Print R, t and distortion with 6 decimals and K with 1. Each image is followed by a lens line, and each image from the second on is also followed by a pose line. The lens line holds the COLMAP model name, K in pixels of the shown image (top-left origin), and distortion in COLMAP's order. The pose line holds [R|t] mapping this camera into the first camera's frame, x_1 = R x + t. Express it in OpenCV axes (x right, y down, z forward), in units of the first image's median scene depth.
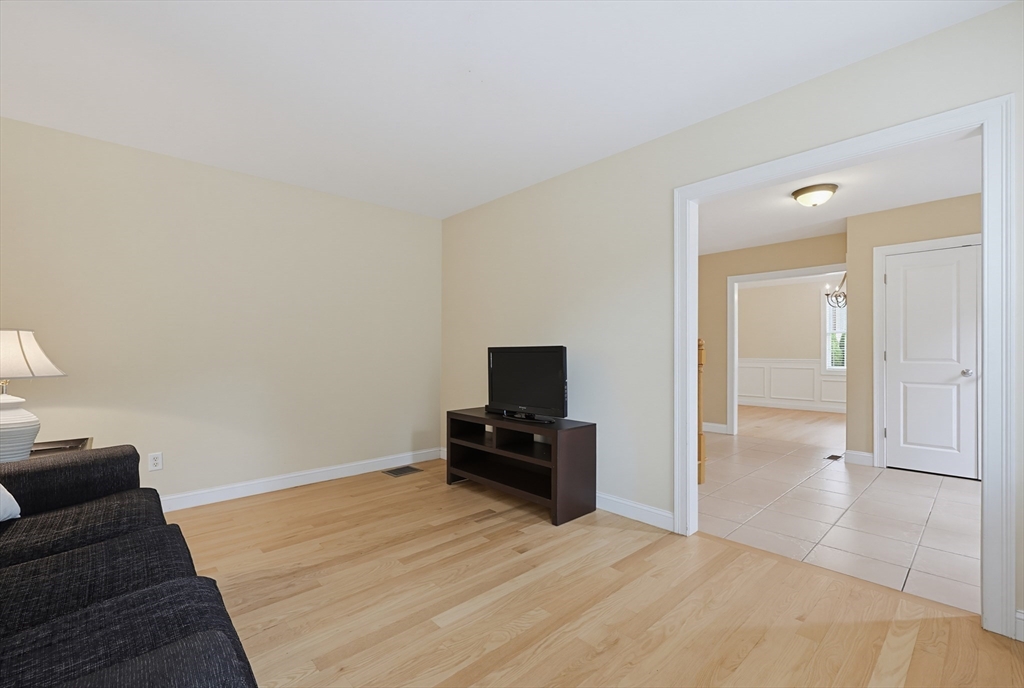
lens RADIAL K [[440.1, 0, 509.5], [0, 440.1, 352.0], [0, 0, 1]] dist [-0.000085, 0.000116]
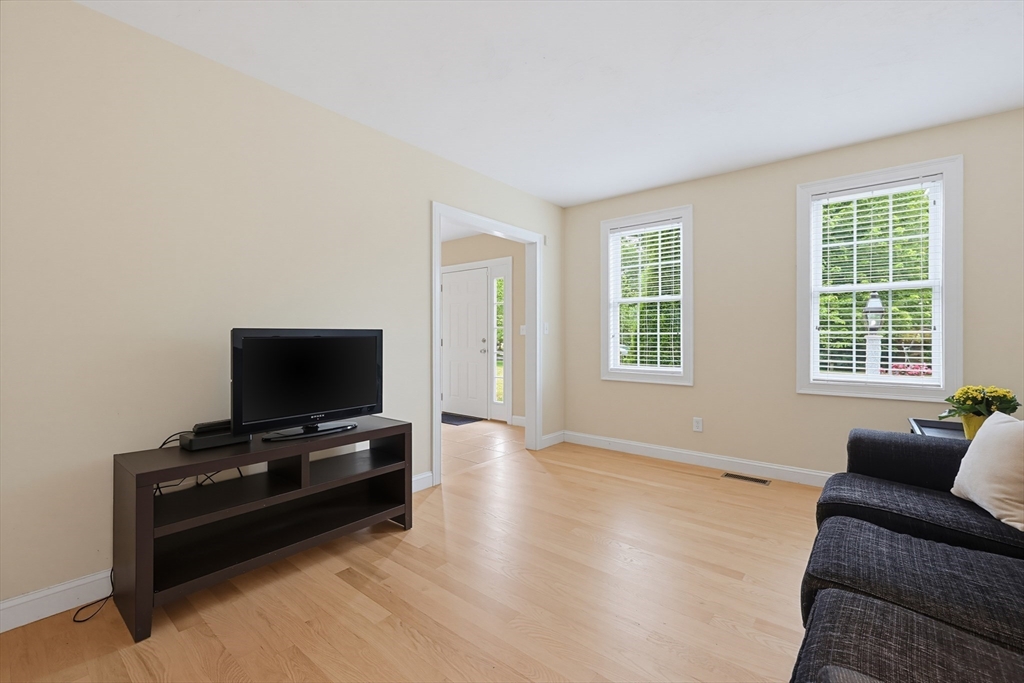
lens RADIAL K [[440.4, 0, 512.0], [0, 440.4, 341.5], [0, 0, 1]] dist [0.000148, -0.000124]
pose [[-0.141043, -0.009963, 0.989953, -0.768718], [-0.001517, 0.999950, 0.009847, 0.001475], [-0.990002, -0.000113, -0.141051, 0.870156]]
